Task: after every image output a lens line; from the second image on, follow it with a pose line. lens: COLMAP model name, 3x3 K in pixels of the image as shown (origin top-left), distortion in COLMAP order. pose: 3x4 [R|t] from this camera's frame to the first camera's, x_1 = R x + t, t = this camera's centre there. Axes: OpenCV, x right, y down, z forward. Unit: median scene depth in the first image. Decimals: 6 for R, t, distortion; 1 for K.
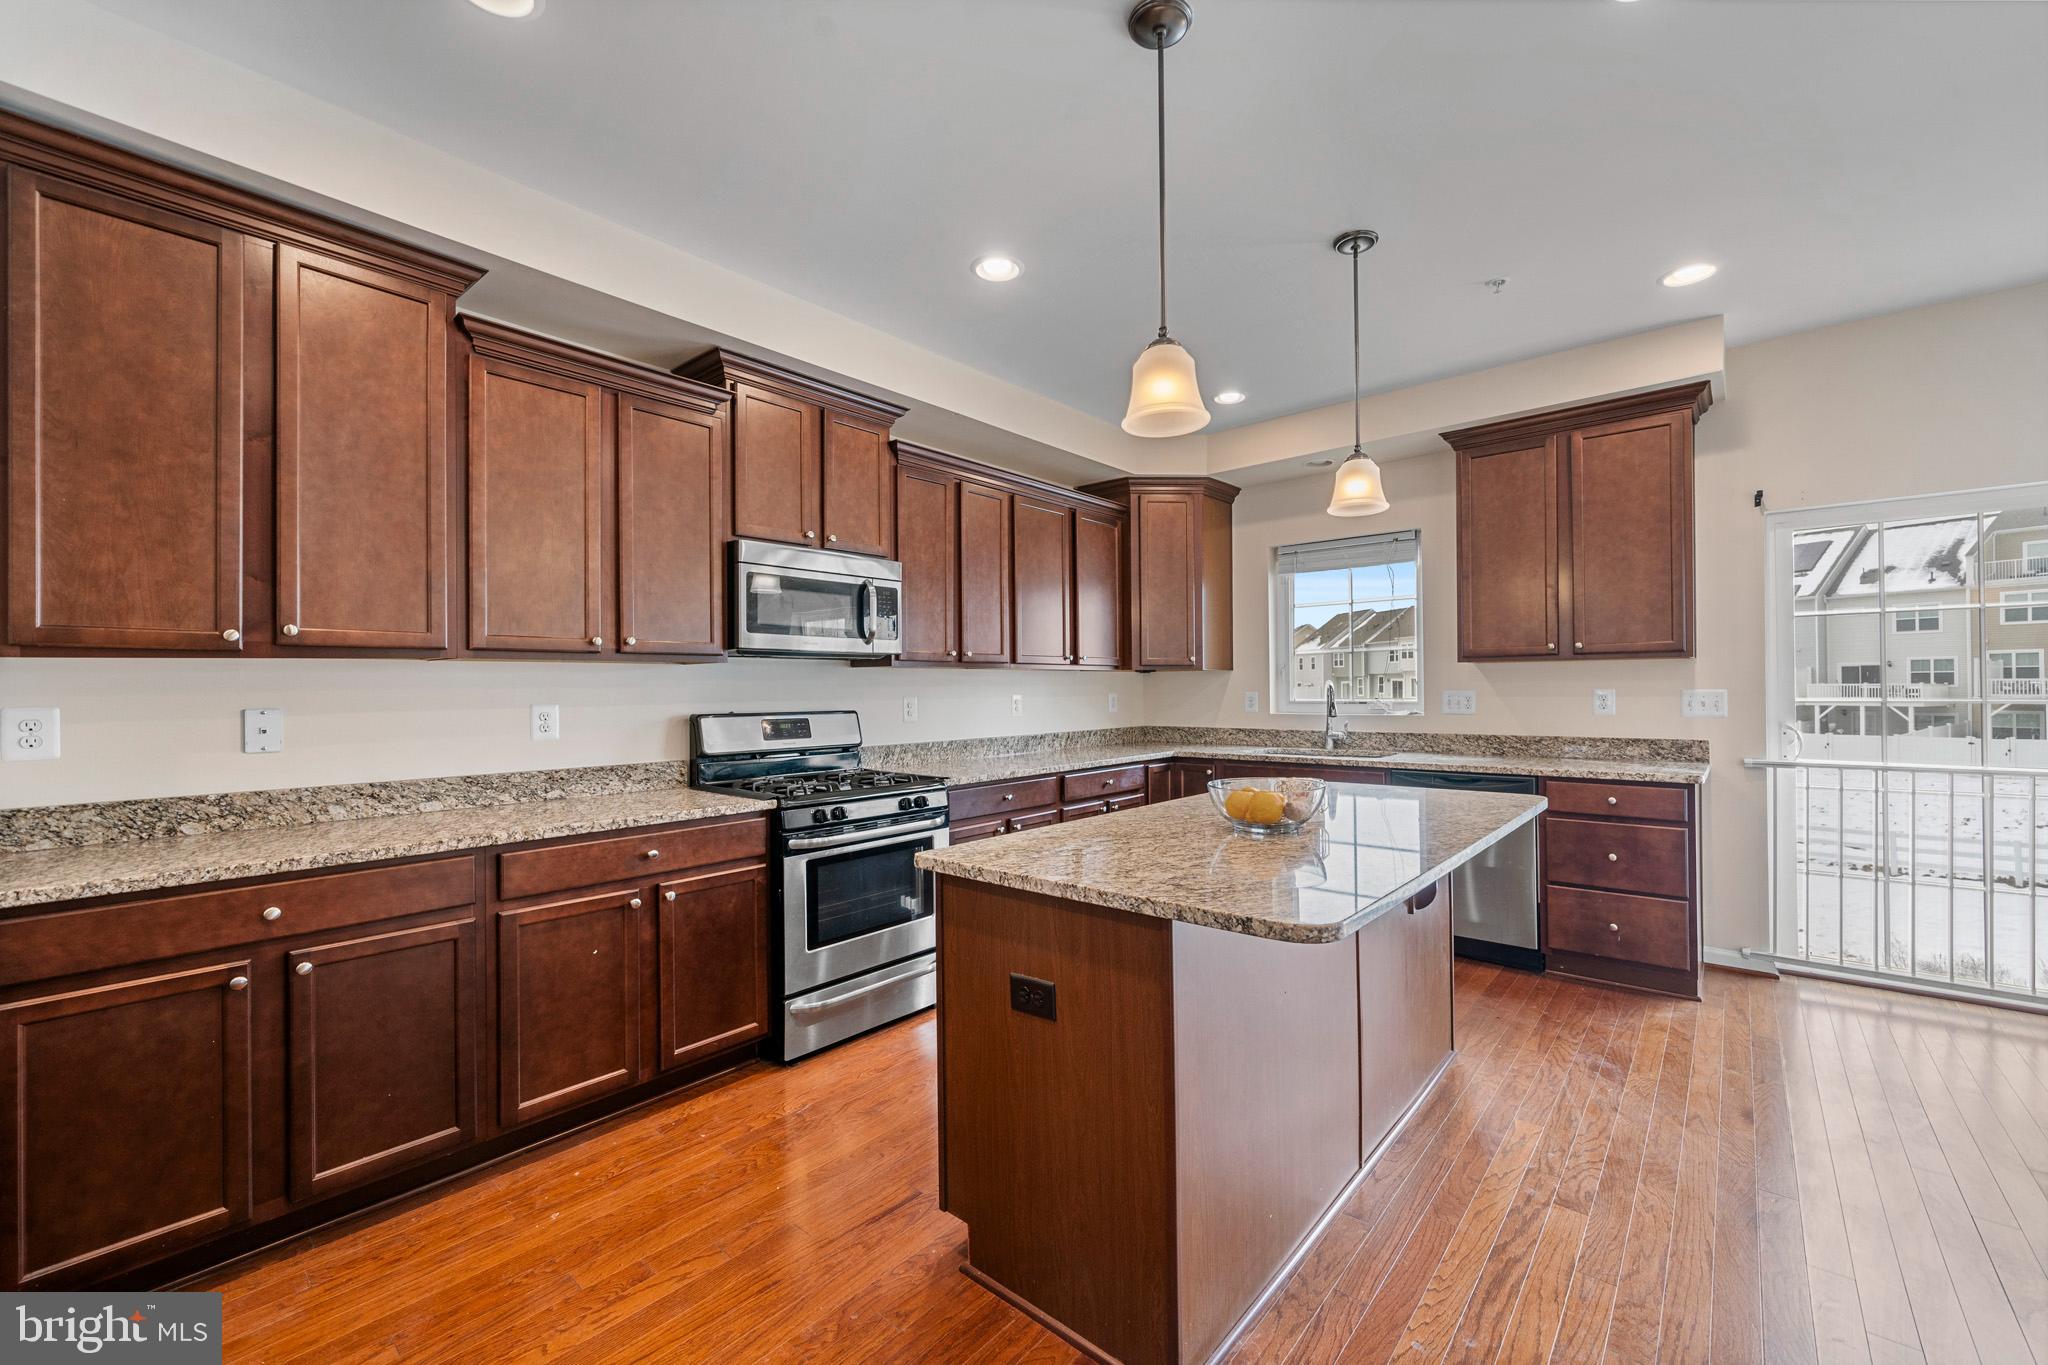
lens RADIAL K [[822.6, 0, 1027.4], [0, 822.6, 688.2], [0, 0, 1]] dist [0.003685, -0.000313]
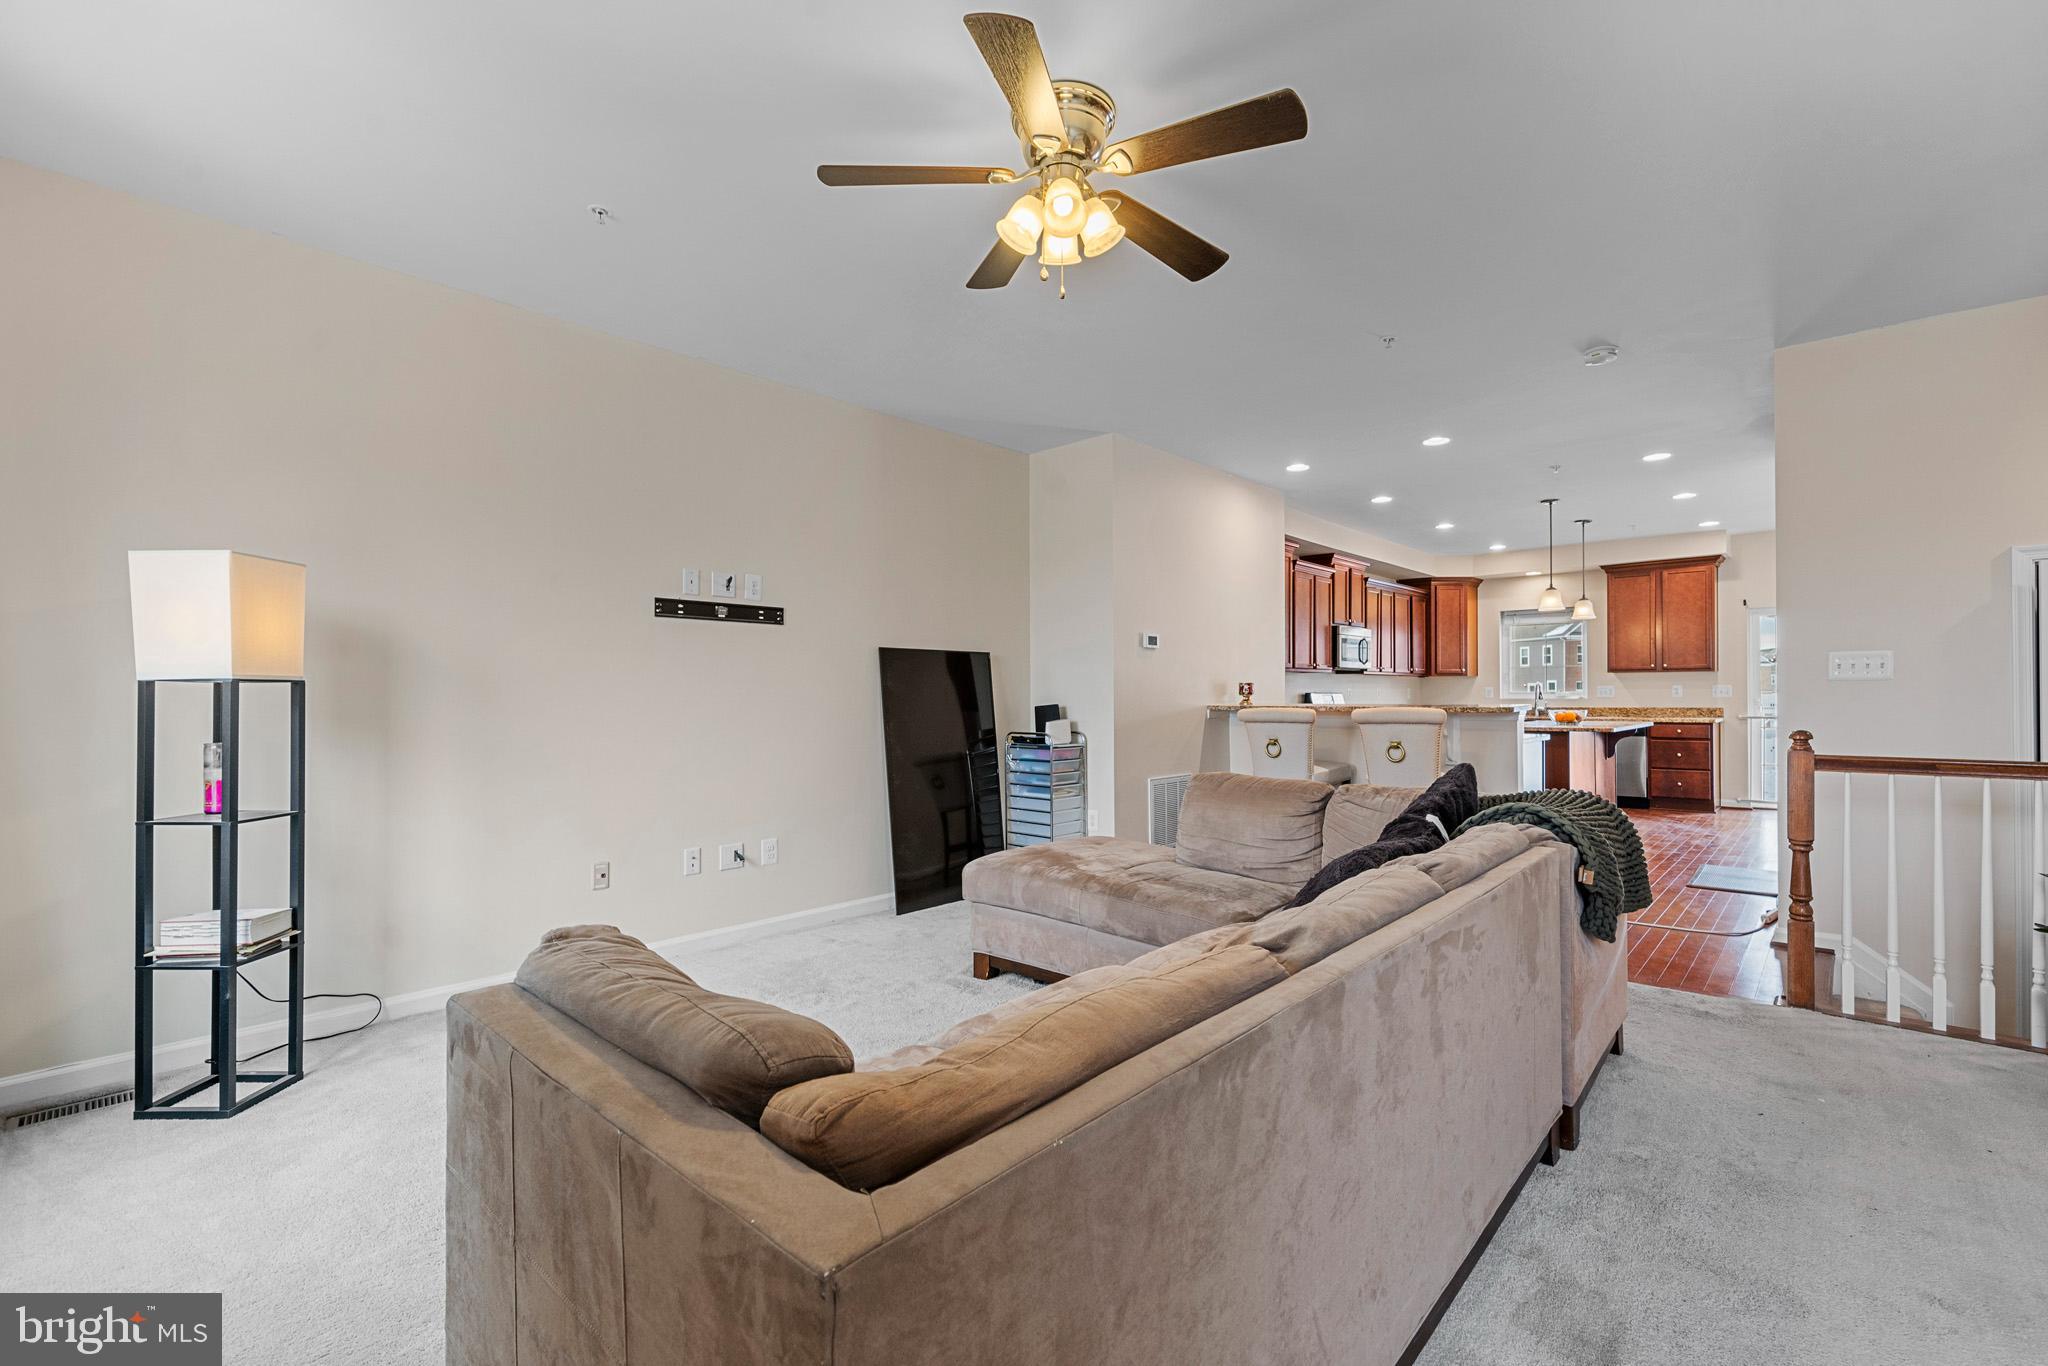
lens RADIAL K [[890.6, 0, 1022.4], [0, 890.6, 696.0], [0, 0, 1]] dist [-0.001521, -0.000144]
pose [[0.999681, 0.001696, -0.025199, -1.056750], [-0.001585, 0.999989, 0.004396, 0.024213], [0.025207, -0.004355, 0.999673, -1.521753]]
